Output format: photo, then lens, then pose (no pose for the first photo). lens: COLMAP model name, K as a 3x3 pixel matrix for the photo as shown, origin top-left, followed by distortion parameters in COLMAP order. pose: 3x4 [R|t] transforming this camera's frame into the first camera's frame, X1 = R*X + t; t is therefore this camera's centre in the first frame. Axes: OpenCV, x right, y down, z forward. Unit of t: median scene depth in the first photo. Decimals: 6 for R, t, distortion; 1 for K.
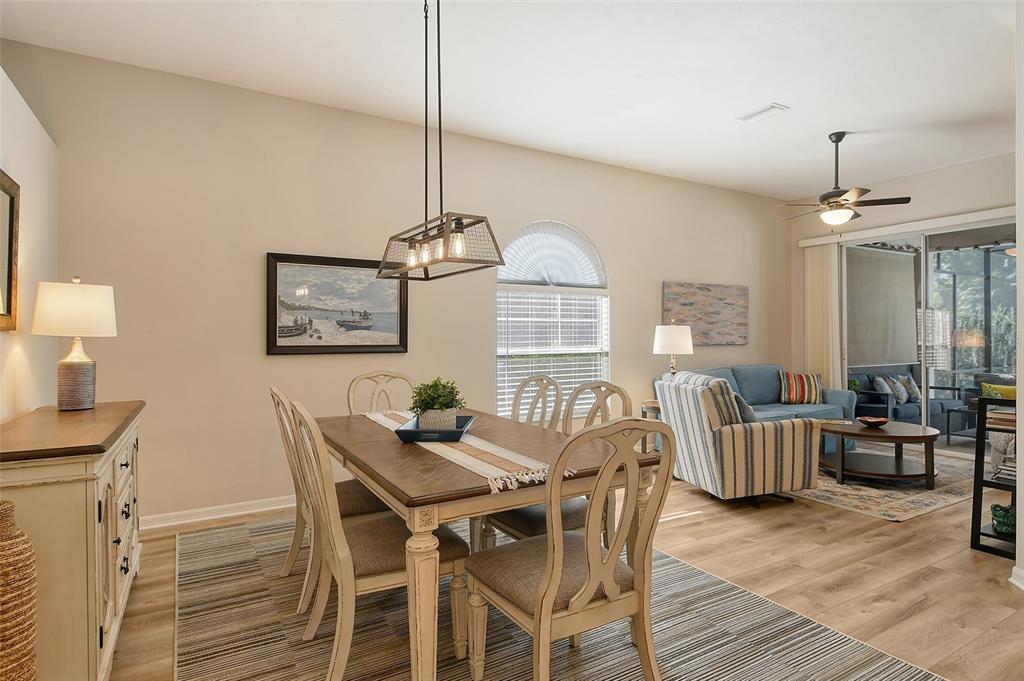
lens RADIAL K [[546.7, 0, 514.0], [0, 546.7, 334.2], [0, 0, 1]] dist [-0.002879, -0.000459]
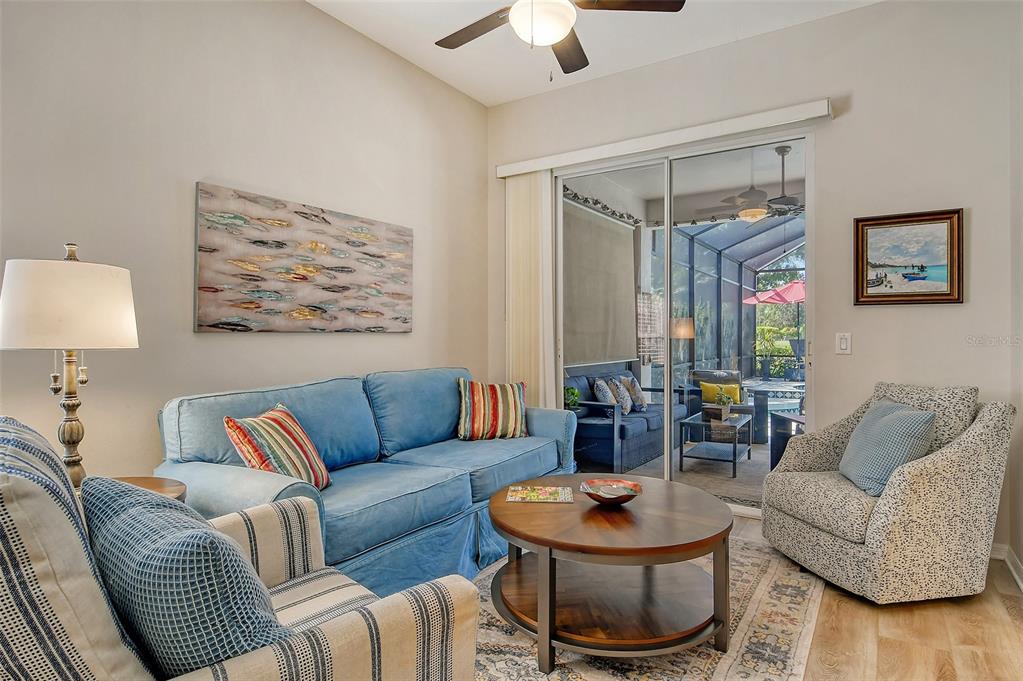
lens RADIAL K [[545.6, 0, 519.6], [0, 545.6, 316.9], [0, 0, 1]] dist [0.039804, -0.030219]
pose [[0.892917, 0.018770, 0.449830, 0.287029], [-0.005832, 0.999529, -0.030131, 0.019803], [-0.450184, 0.024281, 0.892606, 0.469076]]
